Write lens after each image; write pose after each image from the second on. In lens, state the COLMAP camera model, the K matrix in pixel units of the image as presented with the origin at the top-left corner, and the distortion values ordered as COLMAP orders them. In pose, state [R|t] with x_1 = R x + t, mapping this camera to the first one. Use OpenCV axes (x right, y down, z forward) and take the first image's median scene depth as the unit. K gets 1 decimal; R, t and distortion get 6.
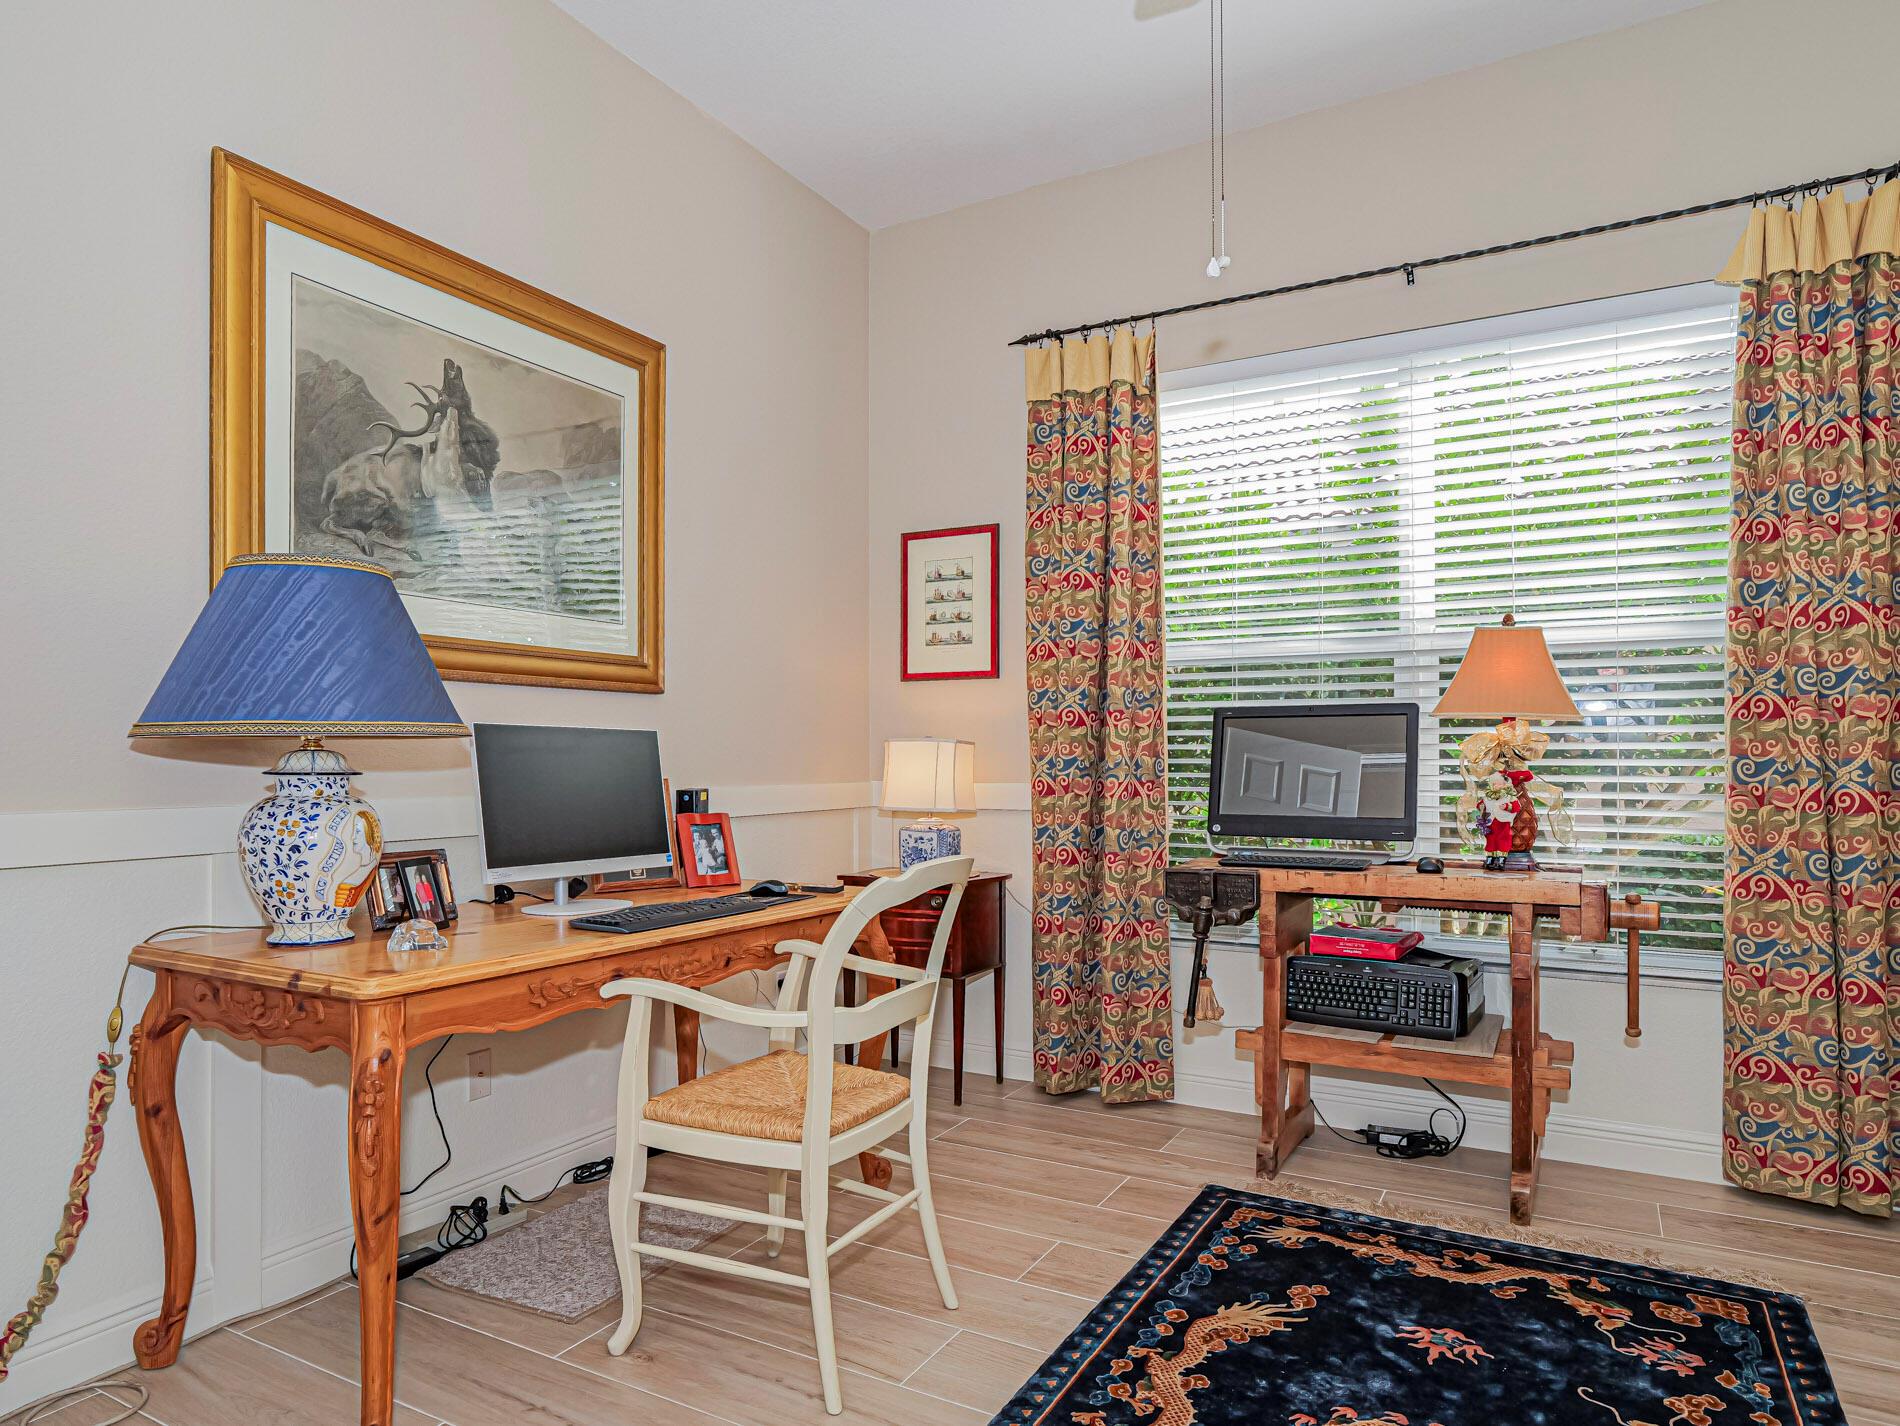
lens RADIAL K [[1127.9, 0, 949.4], [0, 1127.9, 739.7], [0, 0, 1]] dist [-0.000834, -0.003681]
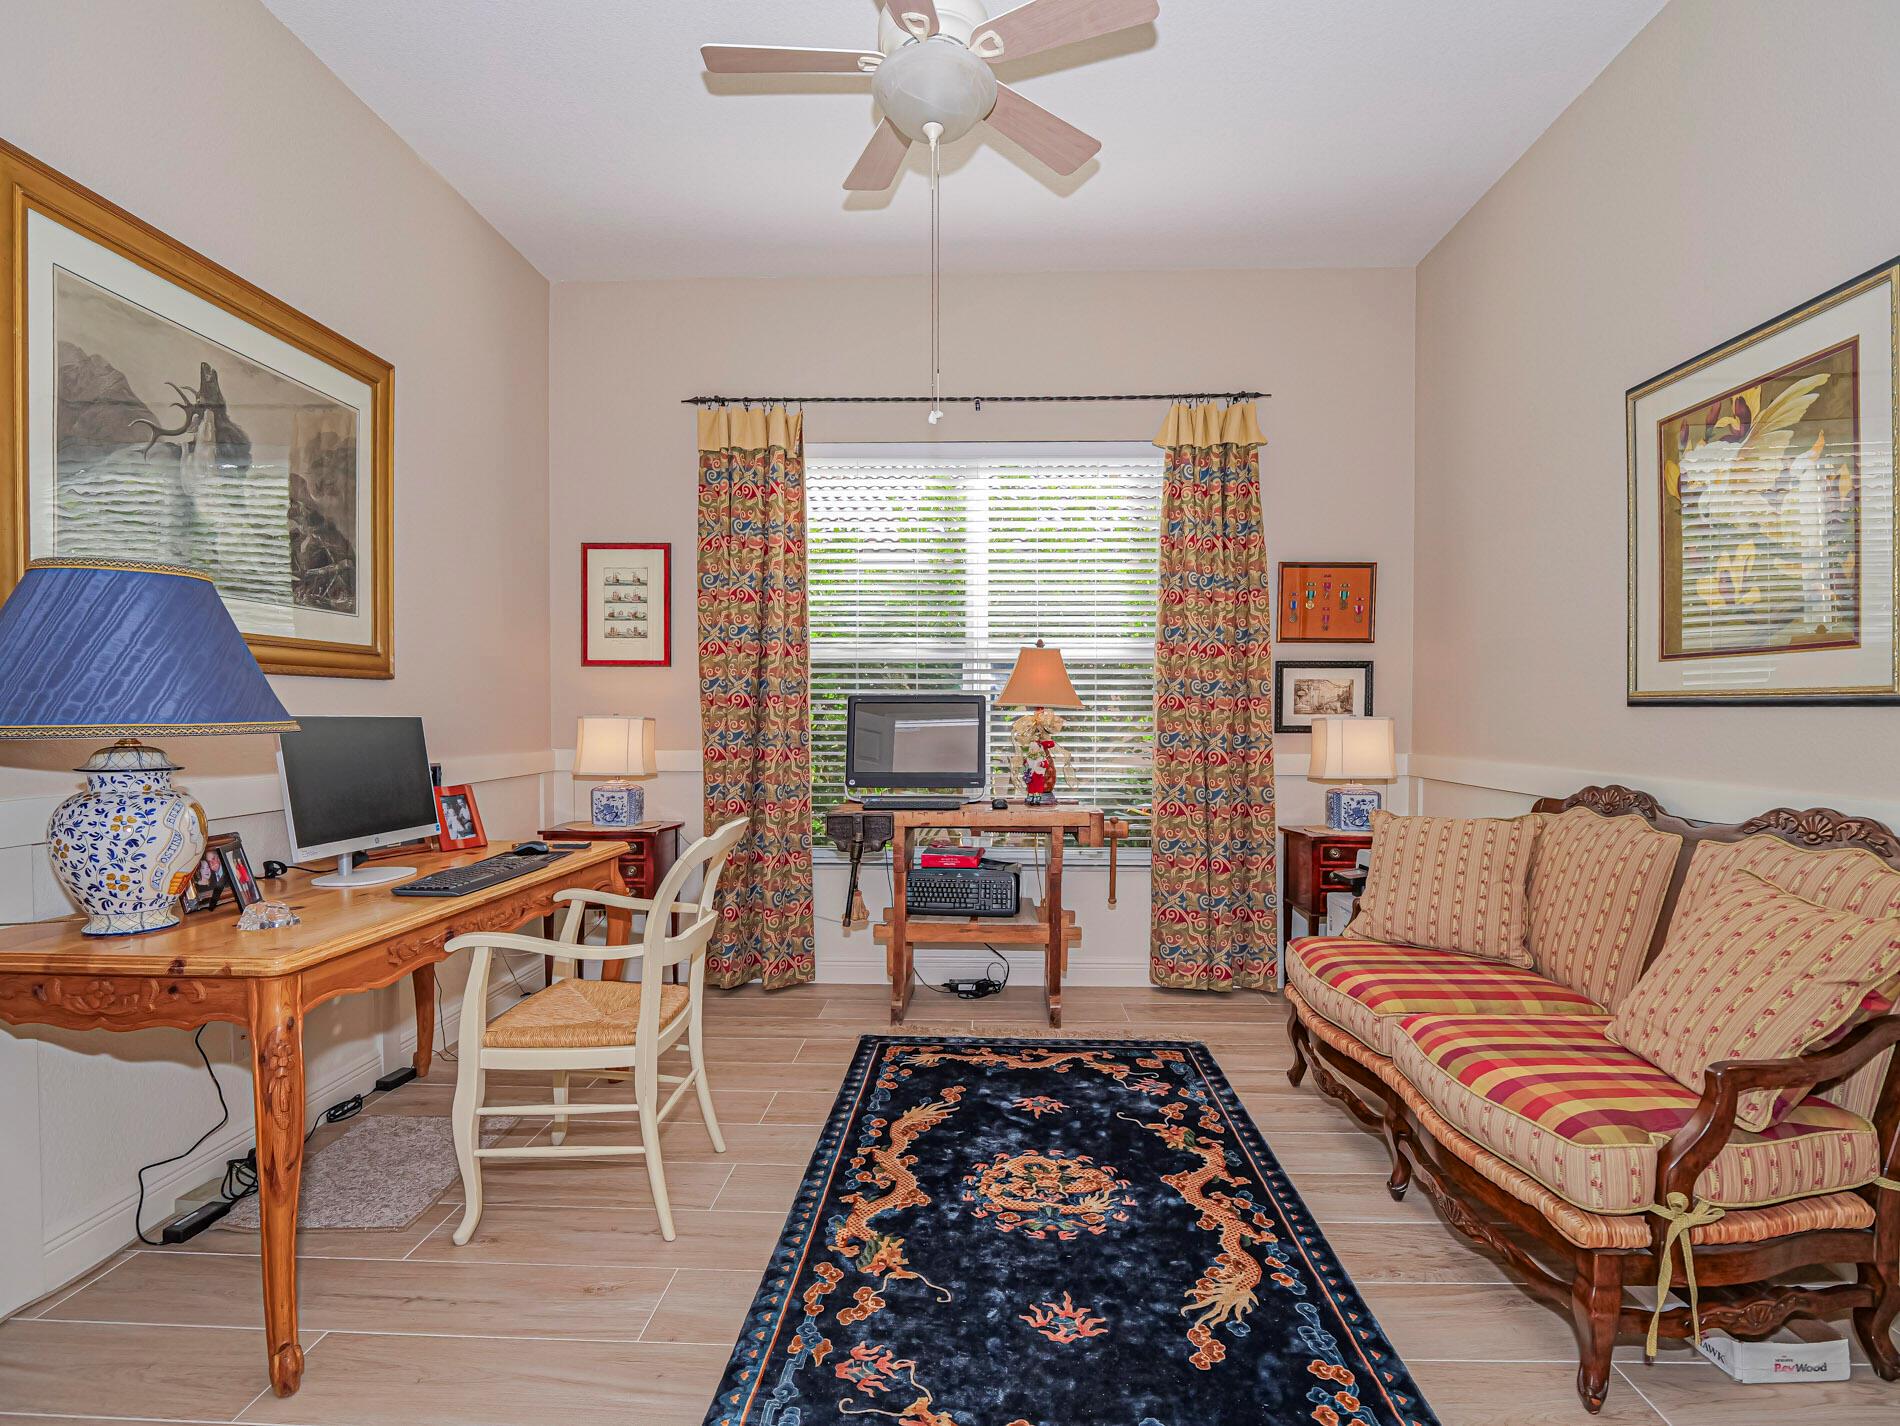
lens RADIAL K [[920.4, 0, 934.6], [0, 920.4, 712.5], [0, 0, 1]] dist [-0.014077, -0.001360]
pose [[0.891322, 0.000735, 0.453371, -0.221157], [-0.010199, 0.999778, 0.018430, -0.035243], [-0.453257, -0.021051, 0.891131, -0.065691]]
